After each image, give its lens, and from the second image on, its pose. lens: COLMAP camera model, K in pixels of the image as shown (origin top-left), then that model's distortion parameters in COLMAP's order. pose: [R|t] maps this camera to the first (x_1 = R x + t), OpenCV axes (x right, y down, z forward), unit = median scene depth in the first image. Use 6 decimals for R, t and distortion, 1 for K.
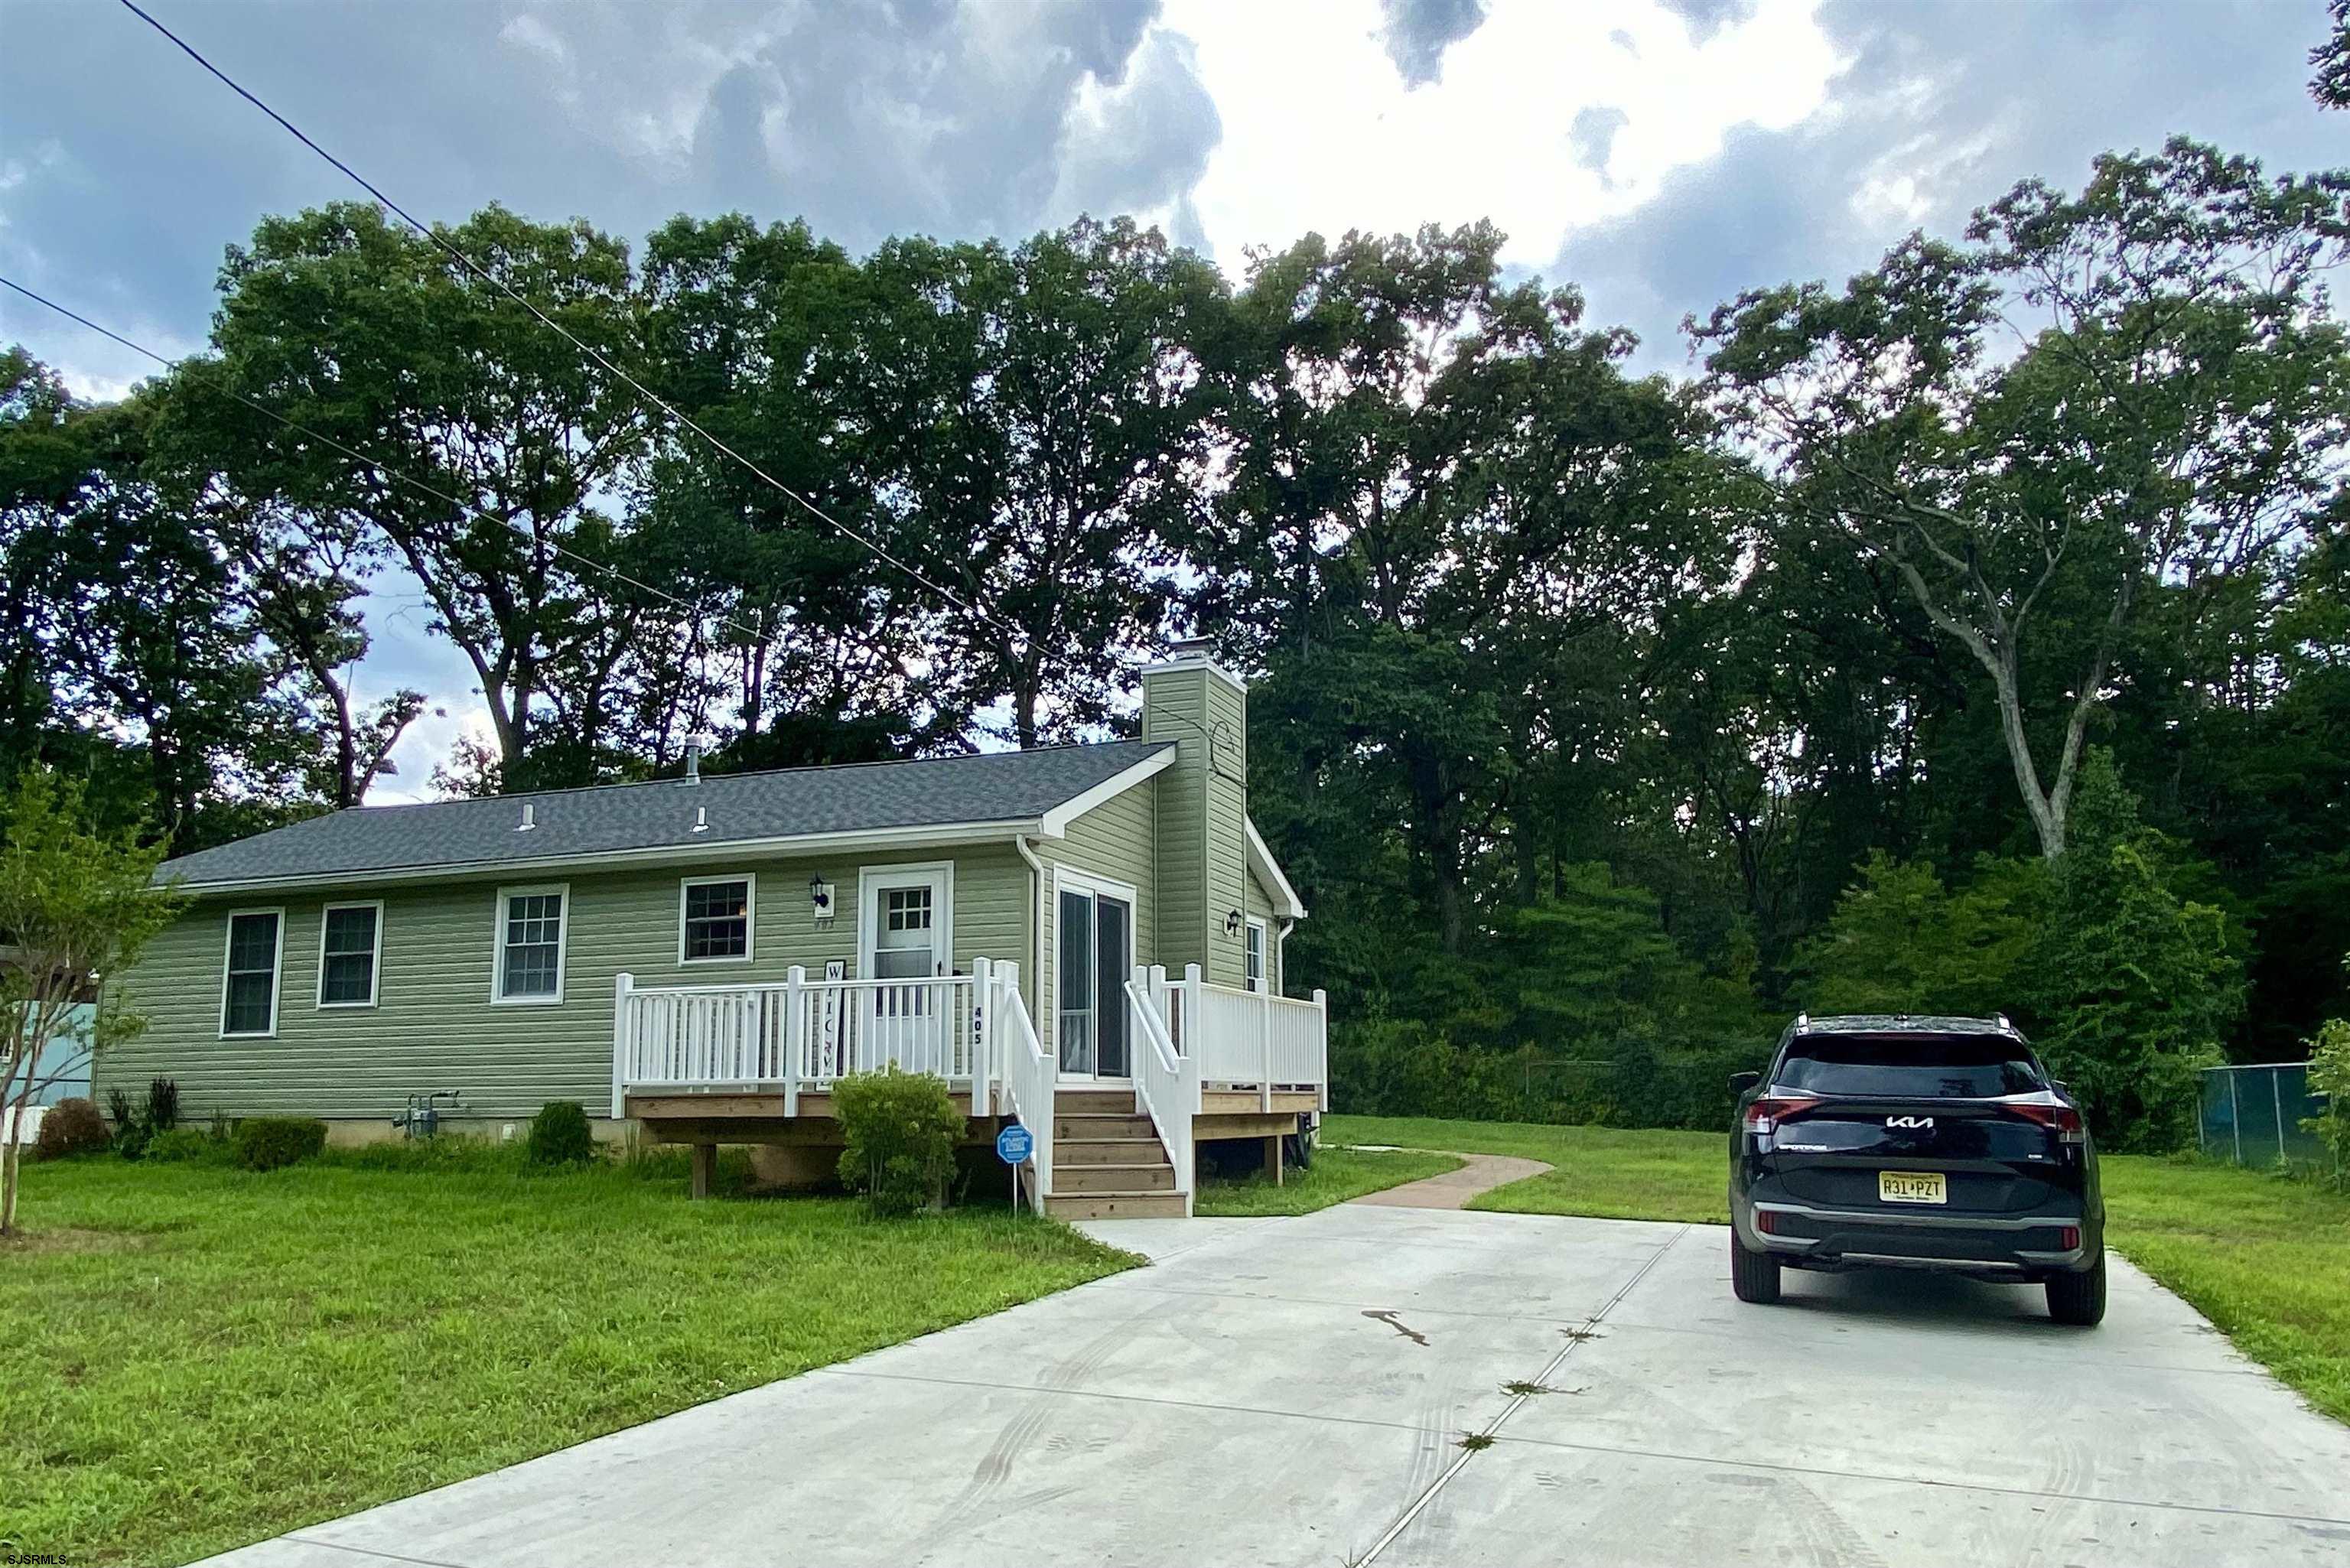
lens RADIAL K [[1618.4, 0, 1167.7], [0, 1618.4, 858.7], [0, 0, 1]] dist [0.089826, -0.122872]
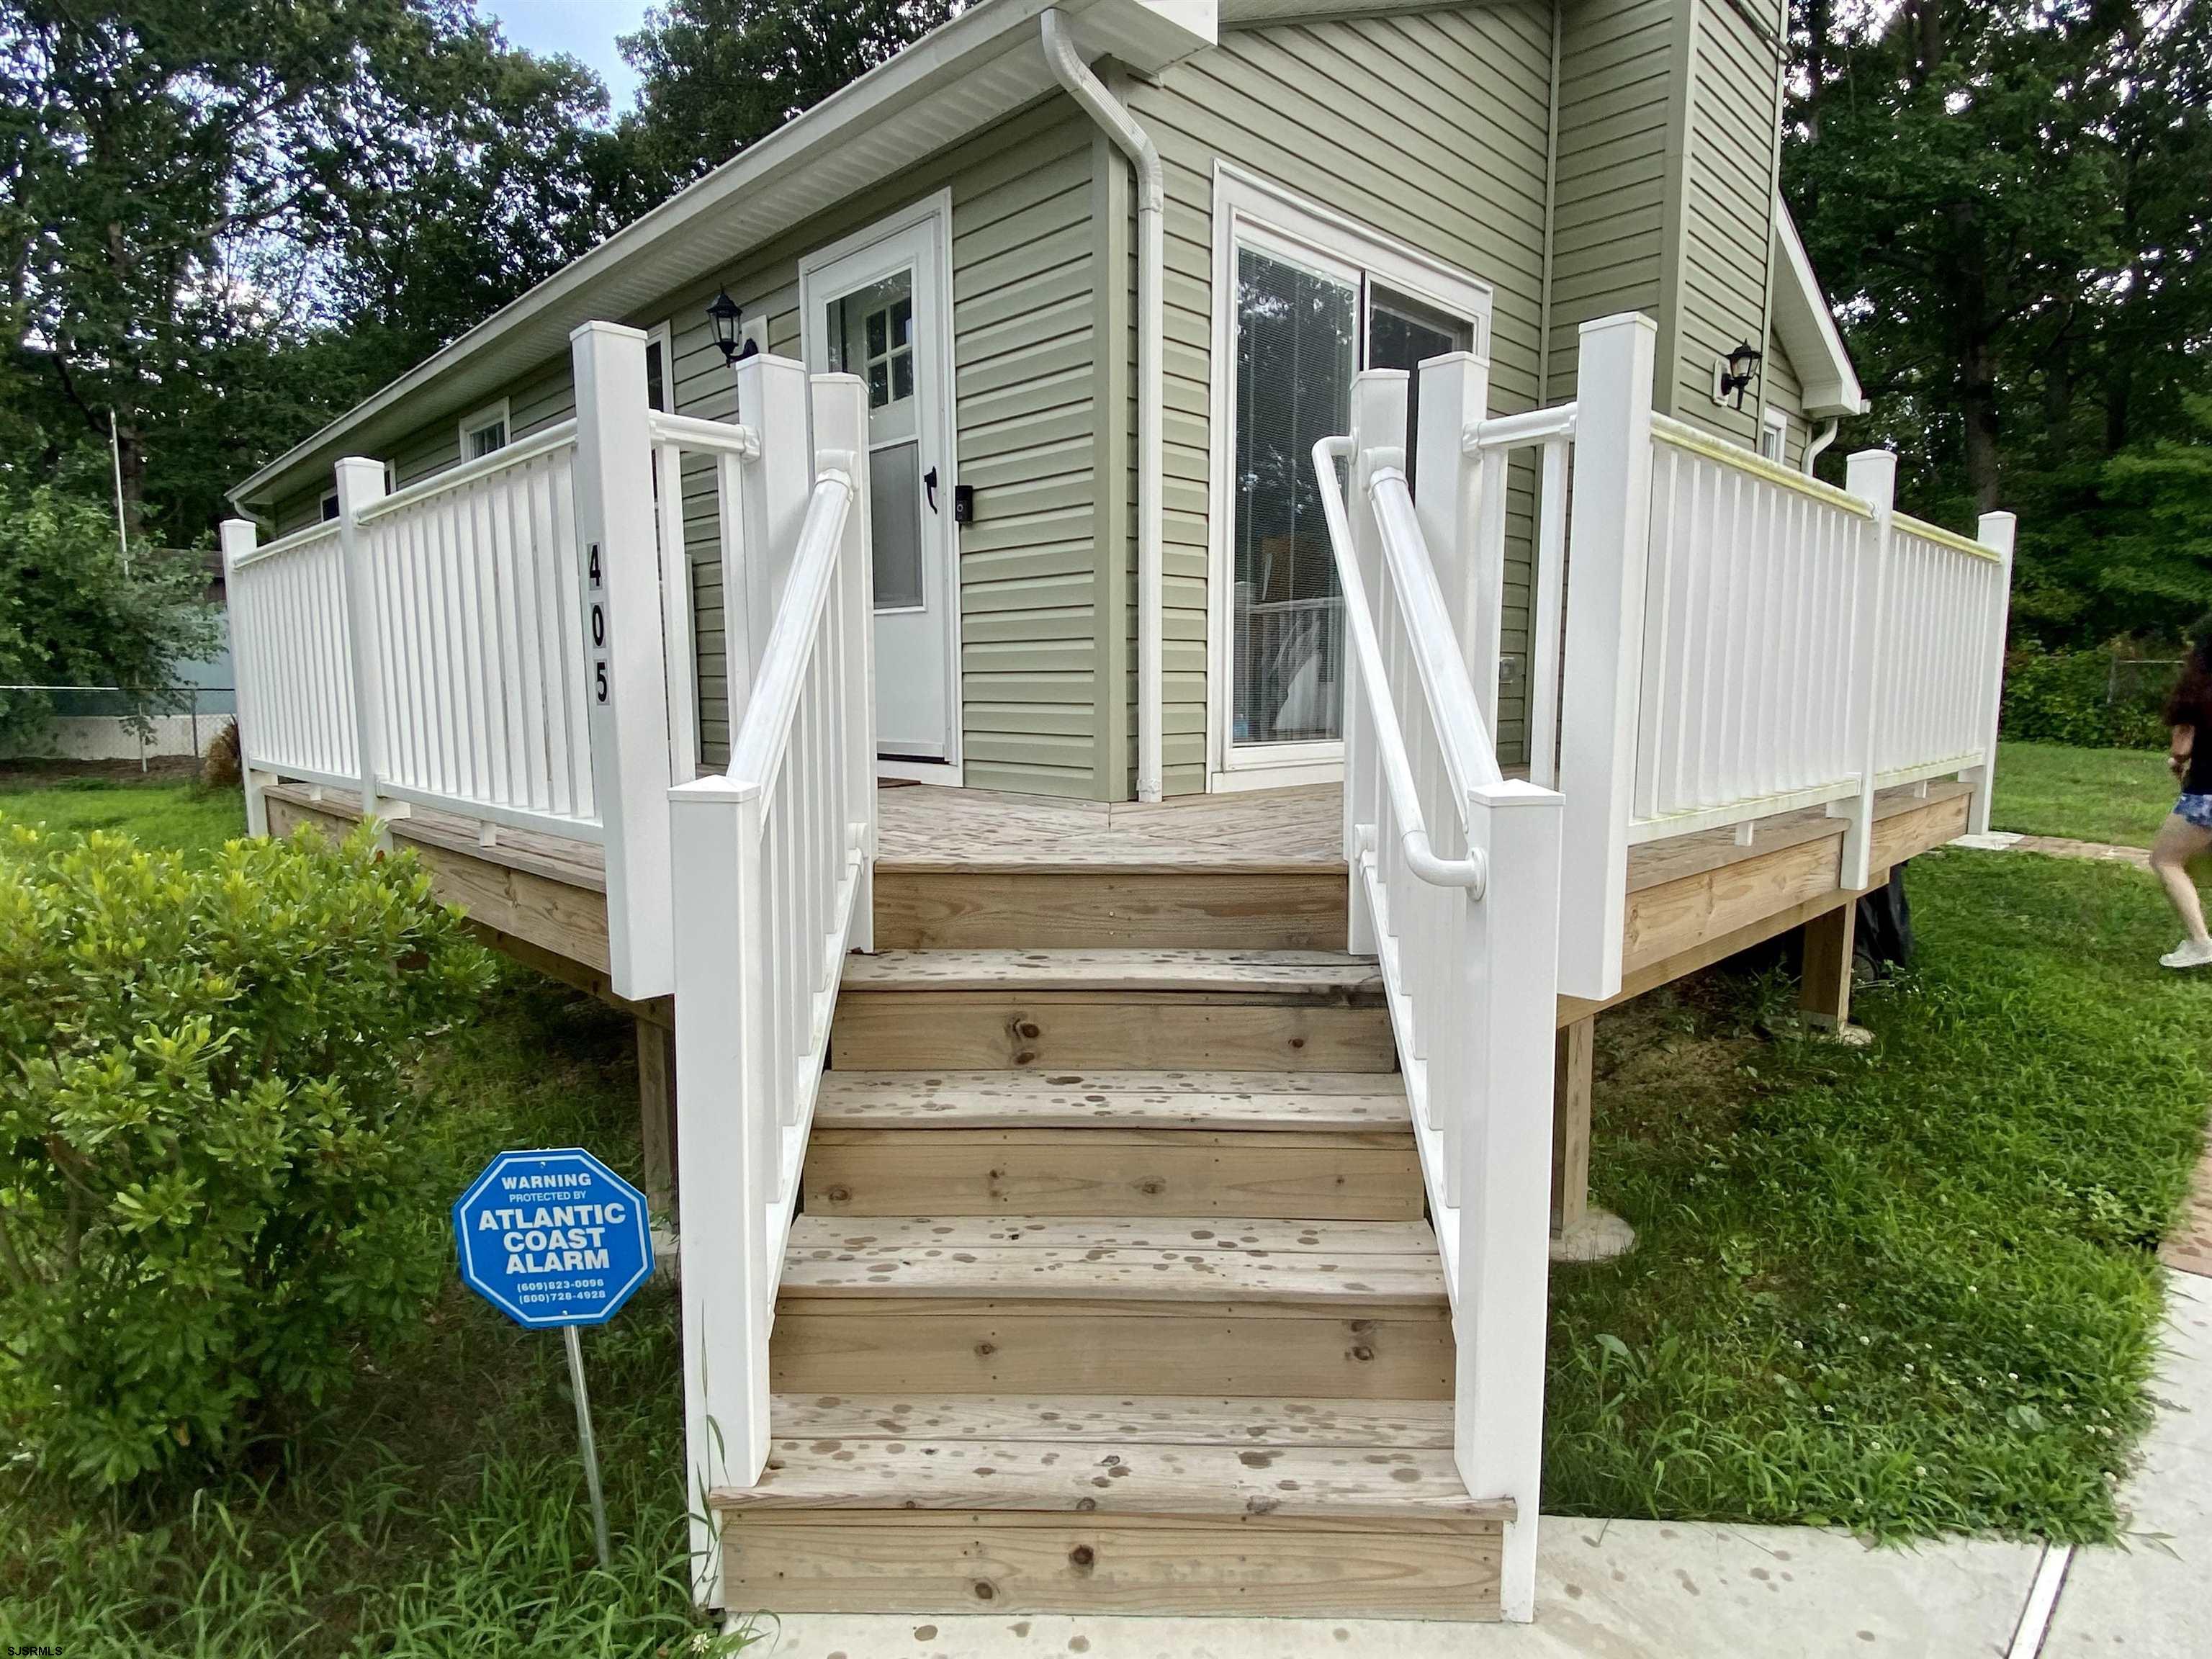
lens RADIAL K [[1184.4, 0, 1106.0], [0, 1184.4, 829.5], [0, 0, 1]] dist [0.039031, -0.029775]
pose [[0.923085, 0.046336, -0.381795, 0.012100], [0.056522, 0.965592, 0.253846, 0.062885], [0.380420, -0.255902, 0.888704, 0.592253]]
